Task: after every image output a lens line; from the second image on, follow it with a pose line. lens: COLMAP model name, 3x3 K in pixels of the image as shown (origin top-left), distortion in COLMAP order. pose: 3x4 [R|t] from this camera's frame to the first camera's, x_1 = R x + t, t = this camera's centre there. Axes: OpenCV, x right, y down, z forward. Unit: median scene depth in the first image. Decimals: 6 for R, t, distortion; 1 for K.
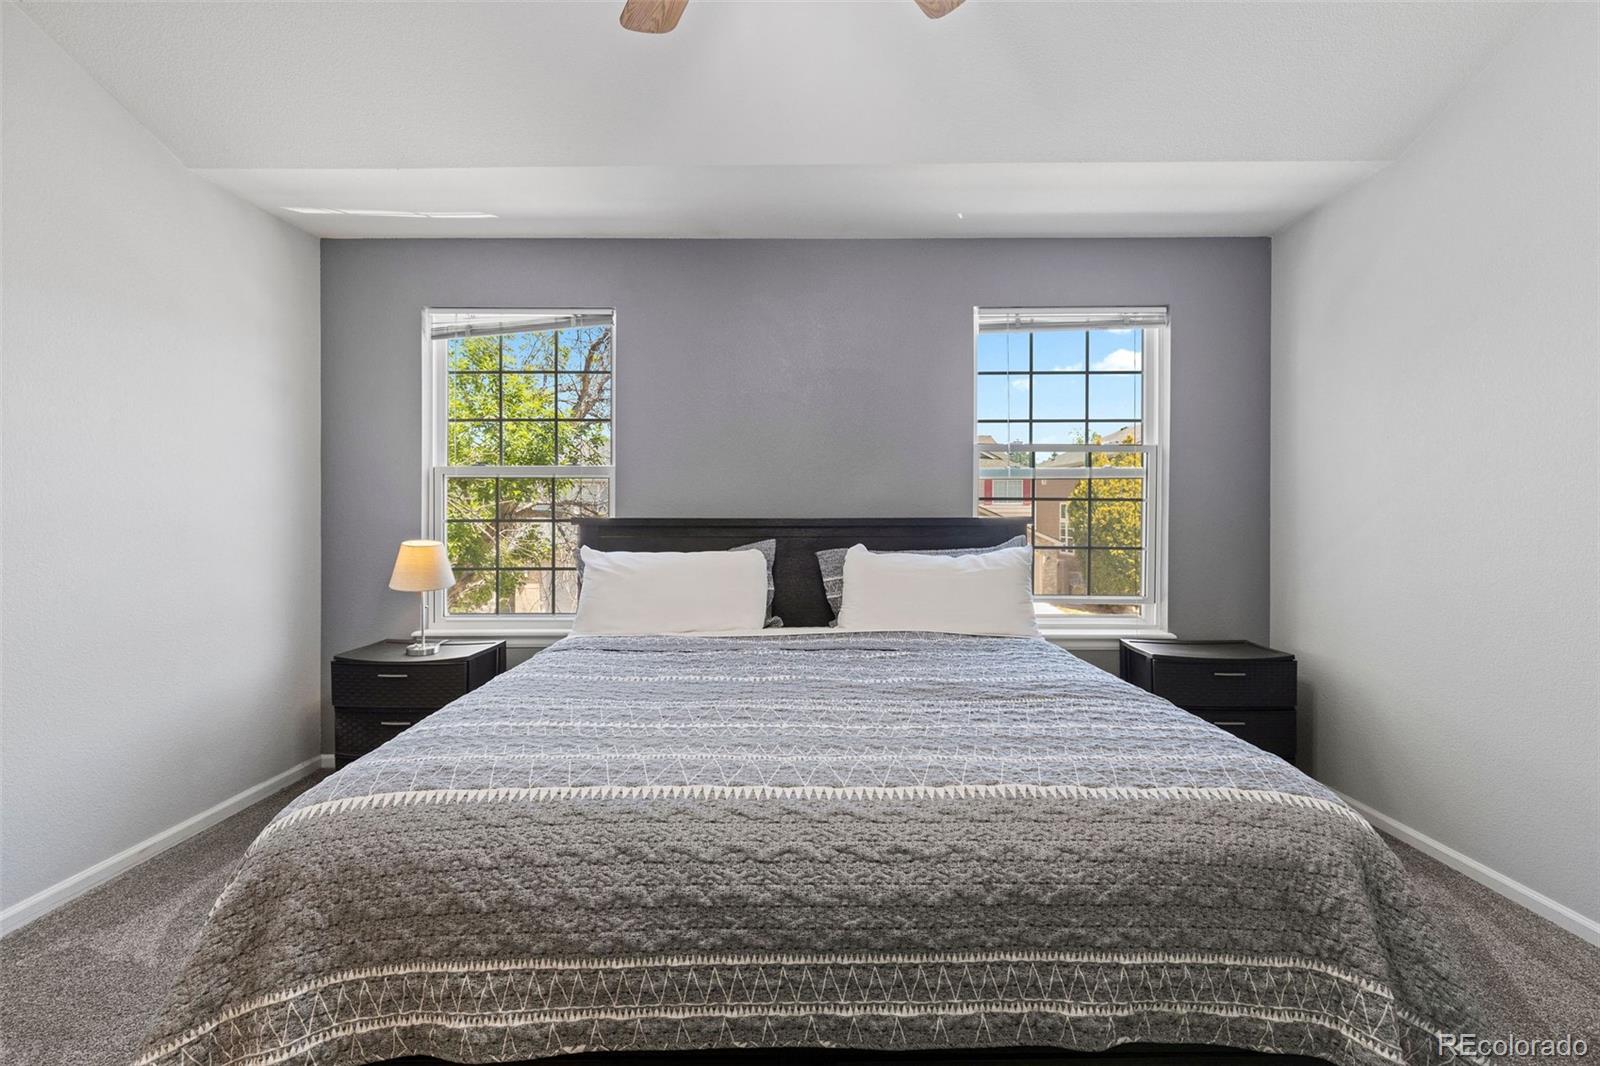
lens RADIAL K [[728.3, 0, 800.2], [0, 728.3, 521.5], [0, 0, 1]] dist [0.007674, -0.002779]
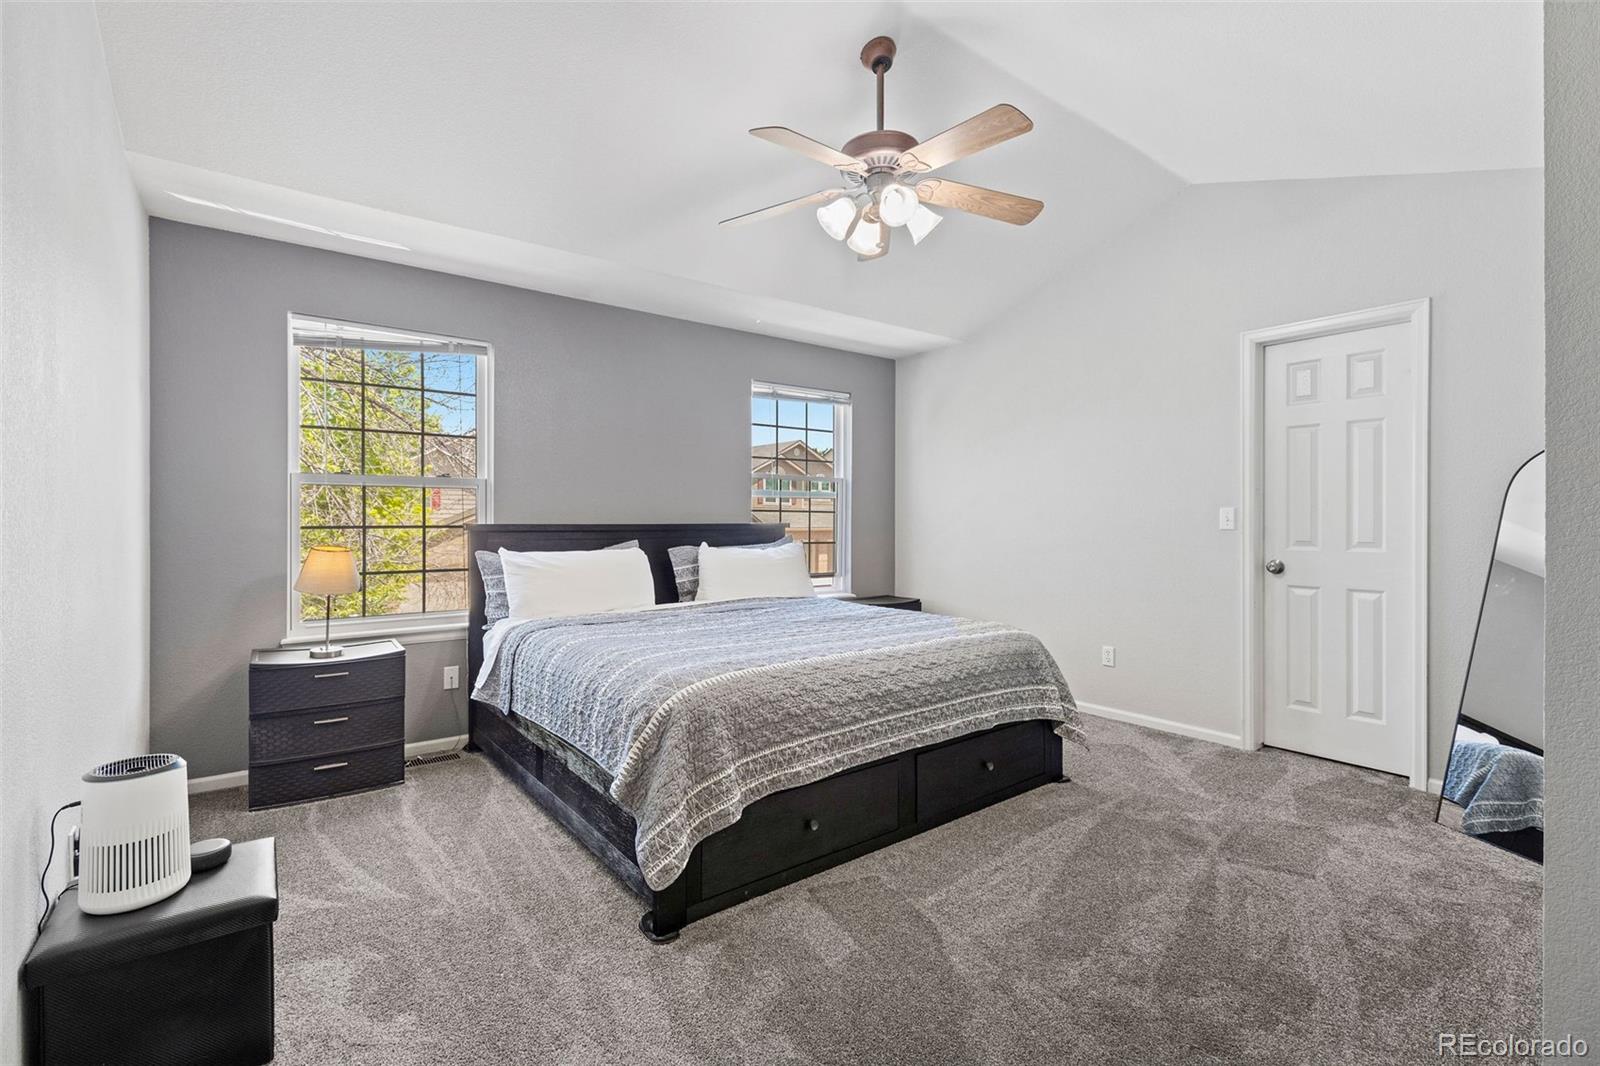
lens RADIAL K [[728.3, 0, 799.3], [0, 728.3, 532.3], [0, 0, 1]] dist [0.007674, -0.002779]
pose [[0.788109, -0.008218, 0.615481, -0.706121], [0.004367, 0.999960, 0.007759, 0.001400], [-0.615521, -0.003427, 0.788113, -0.255163]]
